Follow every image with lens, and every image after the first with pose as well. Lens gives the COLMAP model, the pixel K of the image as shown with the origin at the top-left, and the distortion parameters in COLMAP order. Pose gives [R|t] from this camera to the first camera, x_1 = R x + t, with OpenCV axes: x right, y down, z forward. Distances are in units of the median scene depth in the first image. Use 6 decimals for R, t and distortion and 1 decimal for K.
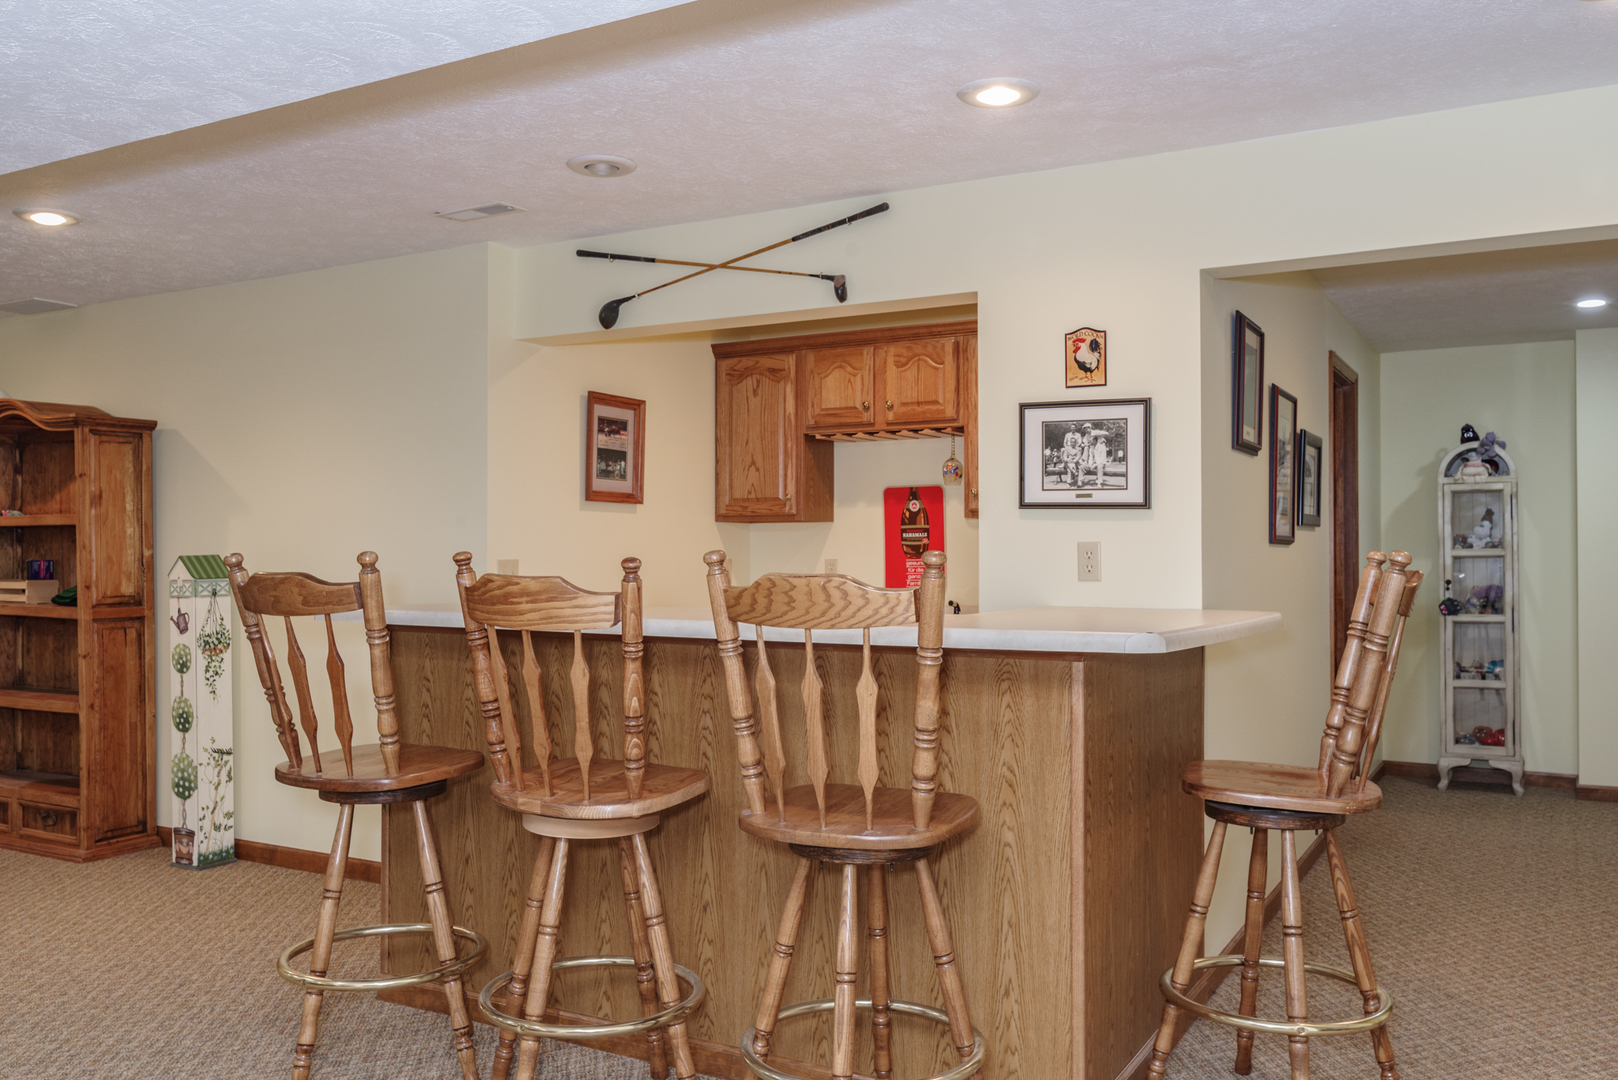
lens RADIAL K [[1331.6, 0, 811.4], [0, 1331.6, 540.5], [0, 0, 1]] dist [0.000599, 0.005700]
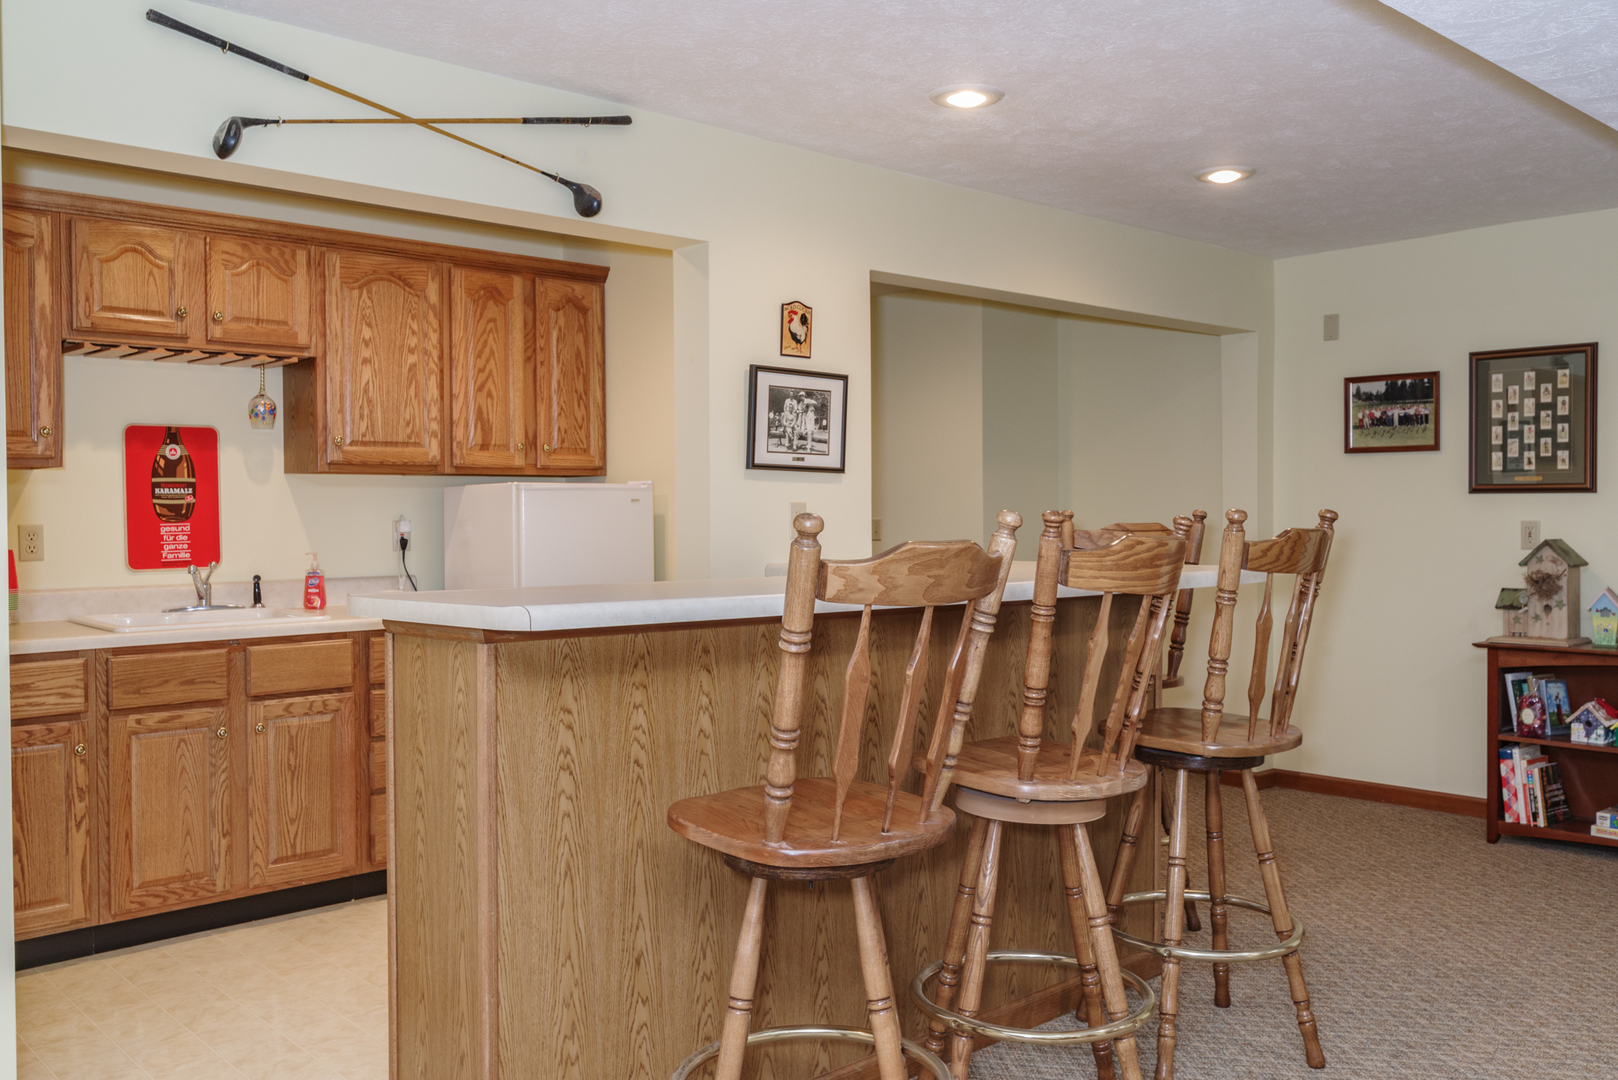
lens RADIAL K [[1368.7, 0, 810.0], [0, 1368.7, 538.0], [0, 0, 1]] dist [0.002164, -0.005793]
pose [[0.304109, -0.019541, 0.952437, -0.825826], [-0.004867, 0.999745, 0.022065, 0.005321], [-0.952625, -0.011346, 0.303936, 0.645461]]
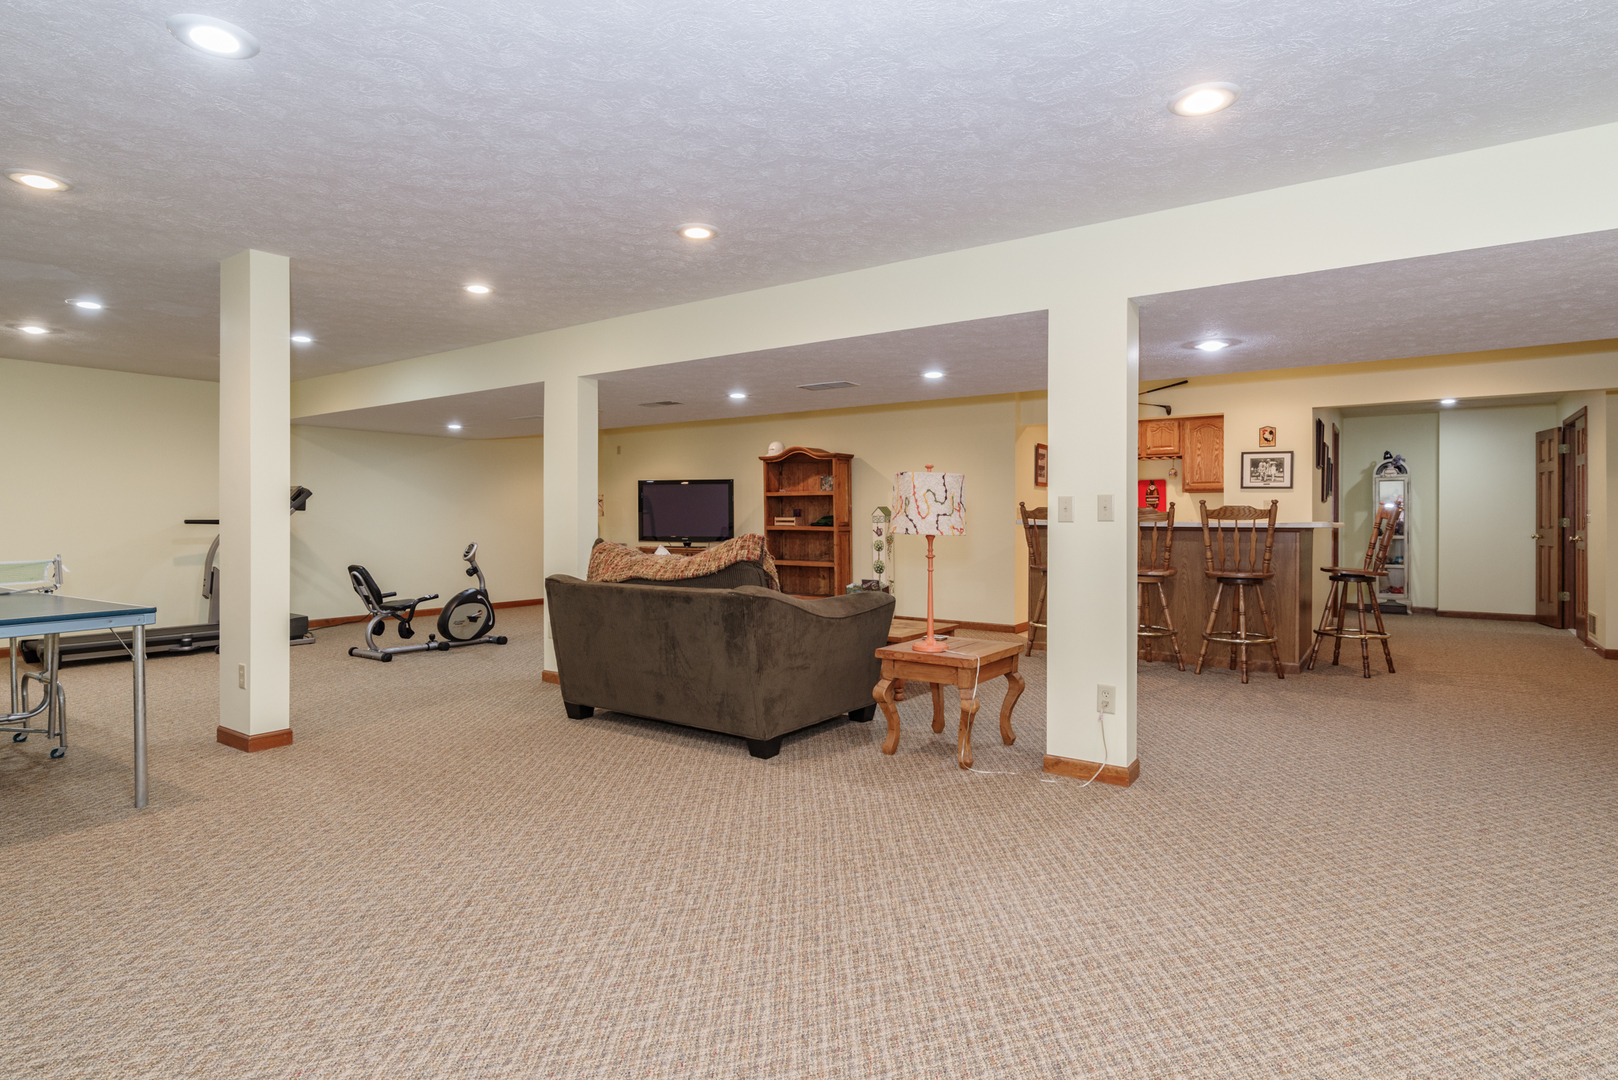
lens RADIAL K [[867.6, 0, 812.4], [0, 867.6, 524.4], [0, 0, 1]] dist [0.002282, 0.000595]
pose [[0.996033, 0.003486, -0.088920, -0.607396], [-0.002044, 0.999865, 0.016307, 0.025364], [0.088965, -0.016060, 0.995905, -0.968910]]
